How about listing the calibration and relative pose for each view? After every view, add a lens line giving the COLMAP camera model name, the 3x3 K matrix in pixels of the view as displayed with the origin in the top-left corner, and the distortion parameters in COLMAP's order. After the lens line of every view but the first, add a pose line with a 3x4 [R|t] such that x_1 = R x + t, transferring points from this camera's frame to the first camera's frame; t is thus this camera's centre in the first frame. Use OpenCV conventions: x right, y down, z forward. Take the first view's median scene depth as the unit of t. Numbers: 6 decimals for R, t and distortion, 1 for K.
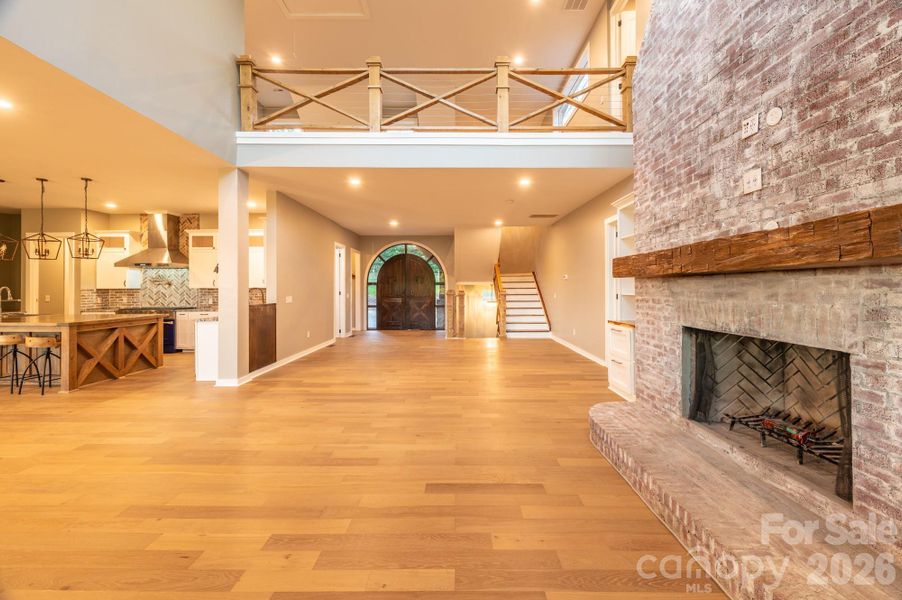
lens RADIAL K [[362.6, 0, 454.9], [0, 362.6, 287.2], [0, 0, 1]] dist [-0.000937, -0.000148]
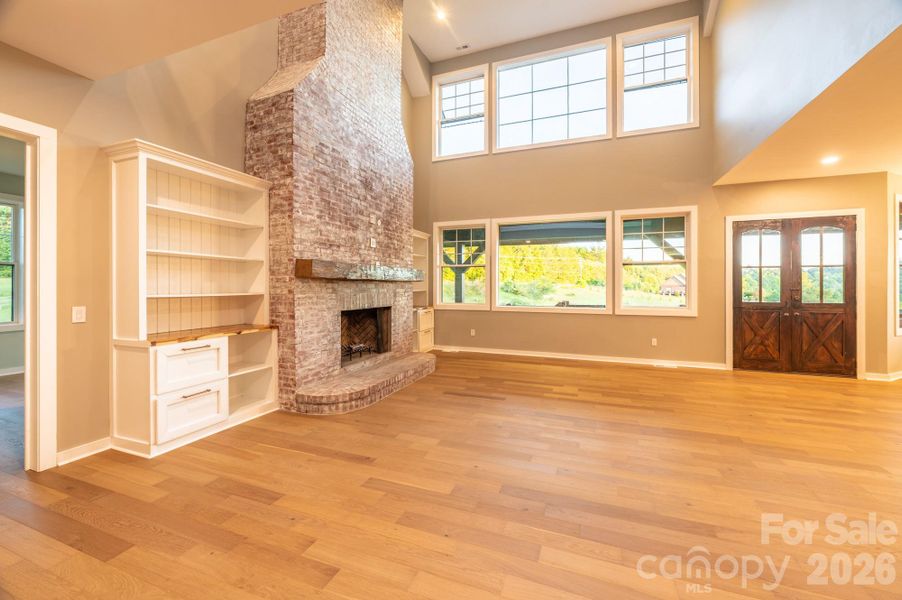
lens RADIAL K [[362.6, 0, 454.1], [0, 362.6, 288.1], [0, 0, 1]] dist [-0.000937, -0.000148]
pose [[-0.935750, -0.000363, 0.352665, -0.227207], [-0.001816, 0.999991, -0.003788, 0.006196], [-0.352660, -0.004184, -0.935742, 1.316940]]
